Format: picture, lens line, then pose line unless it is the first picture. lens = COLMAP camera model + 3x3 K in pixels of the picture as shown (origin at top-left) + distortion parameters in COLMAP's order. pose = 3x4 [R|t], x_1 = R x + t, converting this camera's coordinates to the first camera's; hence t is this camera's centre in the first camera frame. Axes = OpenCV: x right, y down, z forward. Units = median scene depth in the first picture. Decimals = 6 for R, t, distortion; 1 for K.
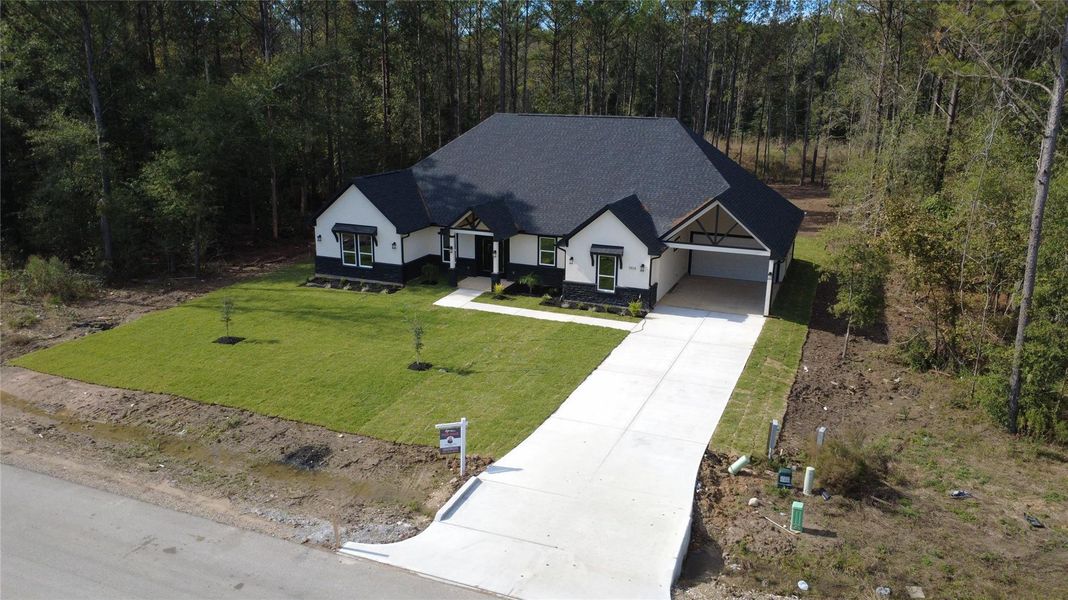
lens RADIAL K [[791.3, 0, 534.0], [0, 791.3, 300.0], [0, 0, 1]] dist [-0.000780, -0.008737]
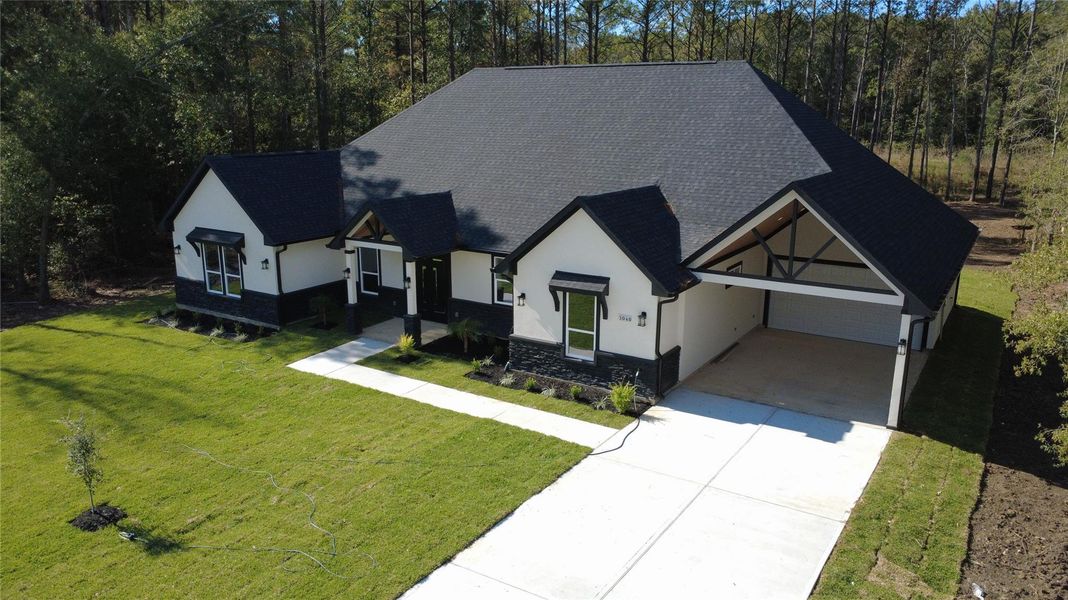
lens RADIAL K [[791.3, 0, 534.0], [0, 791.3, 300.0], [0, 0, 1]] dist [-0.000780, -0.008737]
pose [[0.983765, 0.035561, -0.175905, 0.154989], [-0.040888, 0.998805, -0.026754, -0.035651], [0.174743, 0.033512, 0.984044, 0.465573]]
